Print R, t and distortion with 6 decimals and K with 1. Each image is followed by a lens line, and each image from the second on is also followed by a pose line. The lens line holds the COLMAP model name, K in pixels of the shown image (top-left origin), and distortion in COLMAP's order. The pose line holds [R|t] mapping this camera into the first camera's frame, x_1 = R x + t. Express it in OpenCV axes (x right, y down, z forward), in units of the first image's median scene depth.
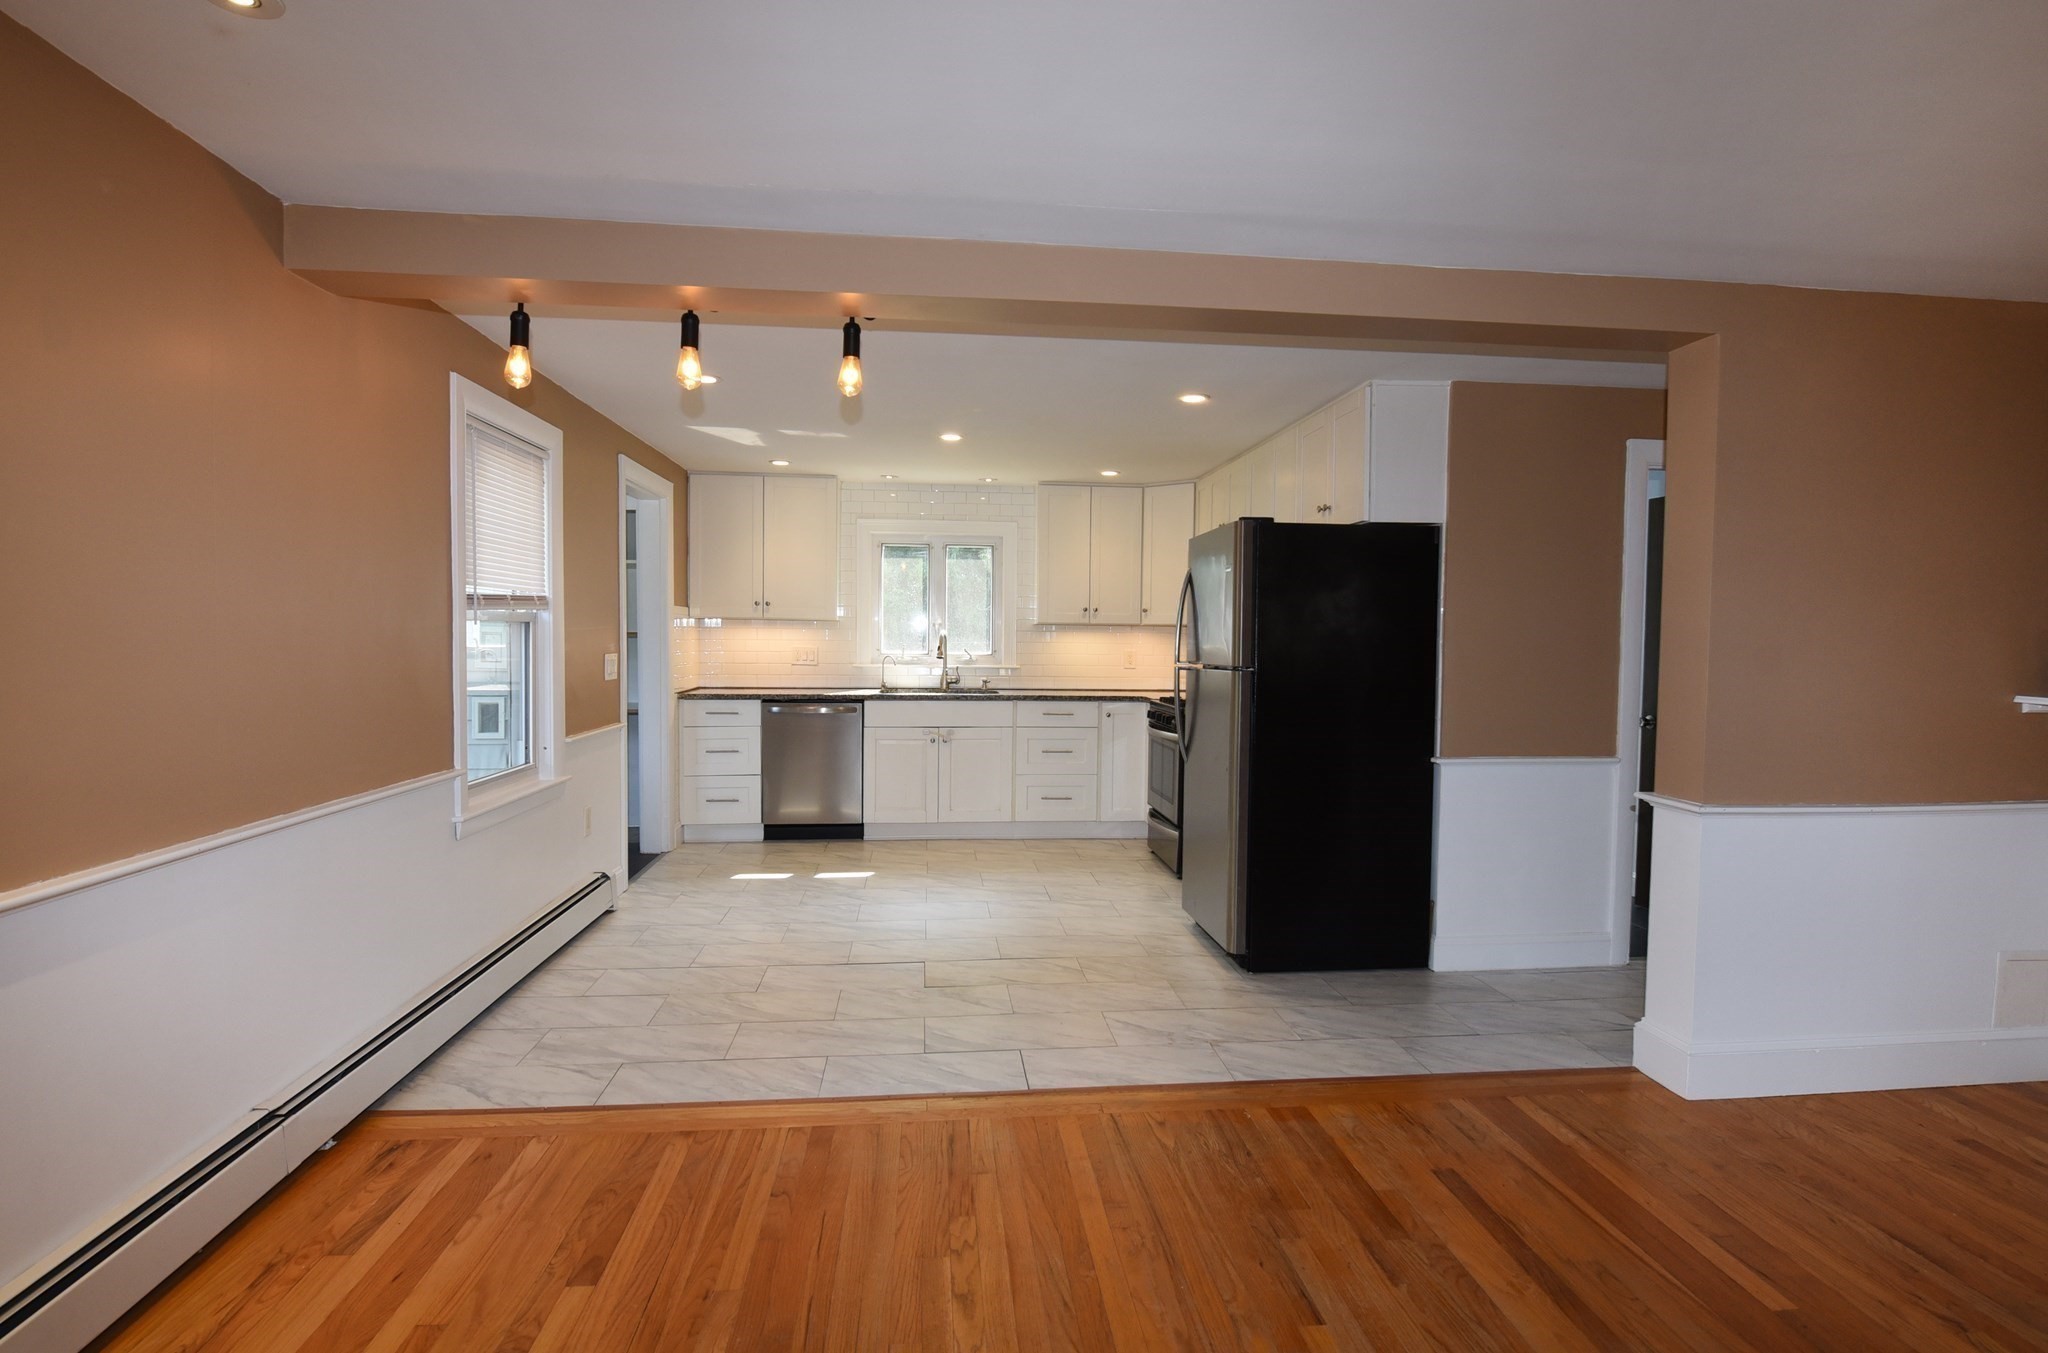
lens RADIAL K [[1044.2, 0, 1040.8], [0, 1044.2, 684.9], [0, 0, 1]] dist [-0.010405, -0.003189]
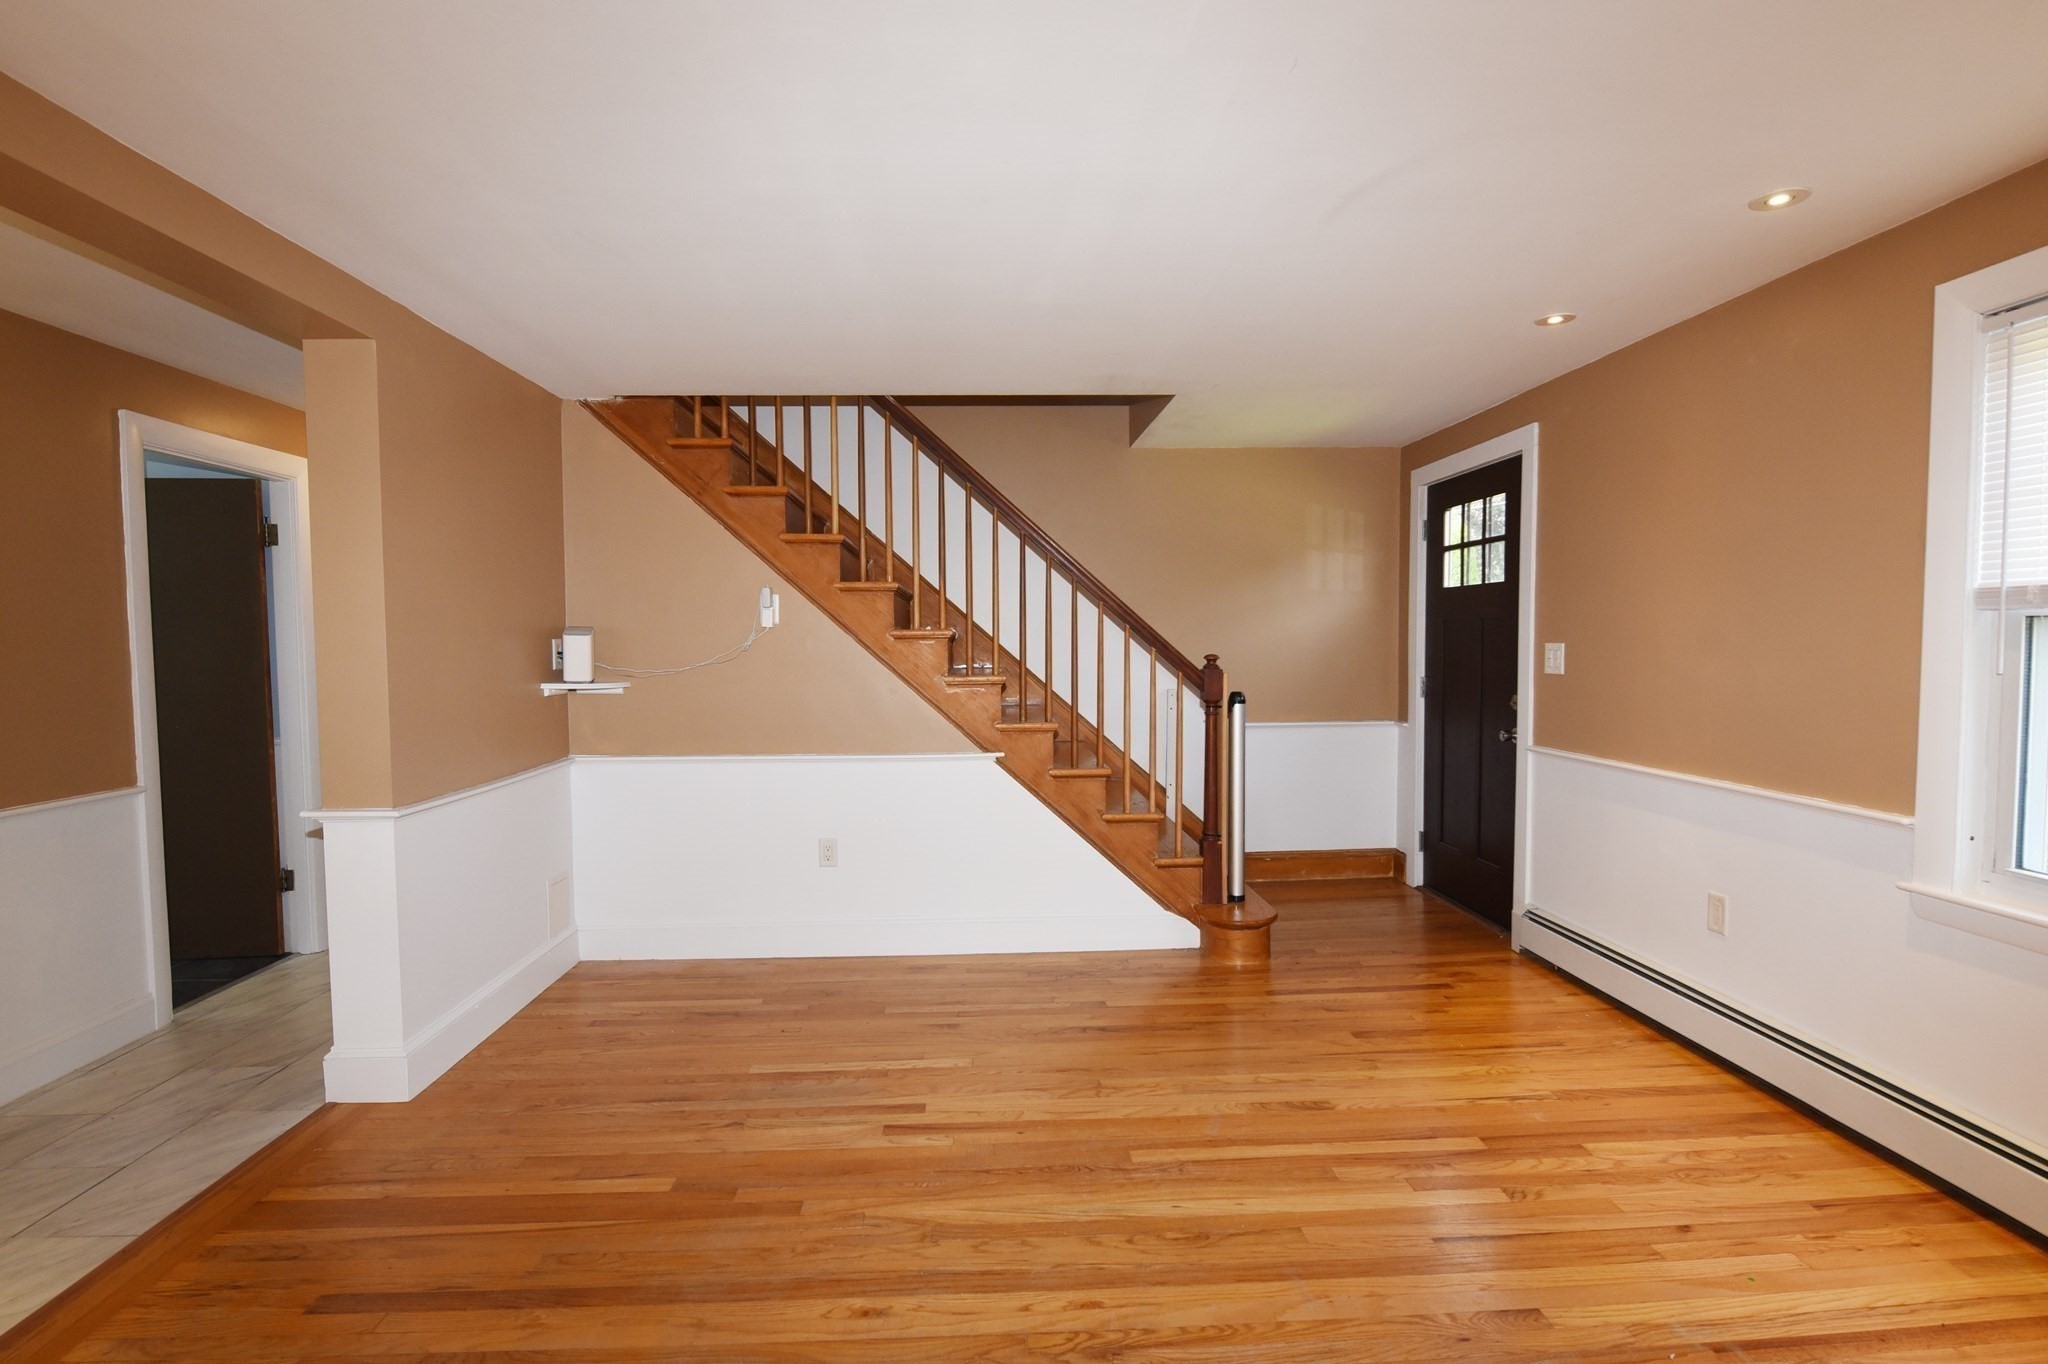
lens RADIAL K [[984.5, 0, 1024.9], [0, 984.5, 688.0], [0, 0, 1]] dist [-0.010377, -0.004517]
pose [[0.055794, -0.059803, 0.996650, -0.140183], [0.053735, 0.996938, 0.056812, -0.011943], [-0.996995, 0.050385, 0.058836, 0.171065]]
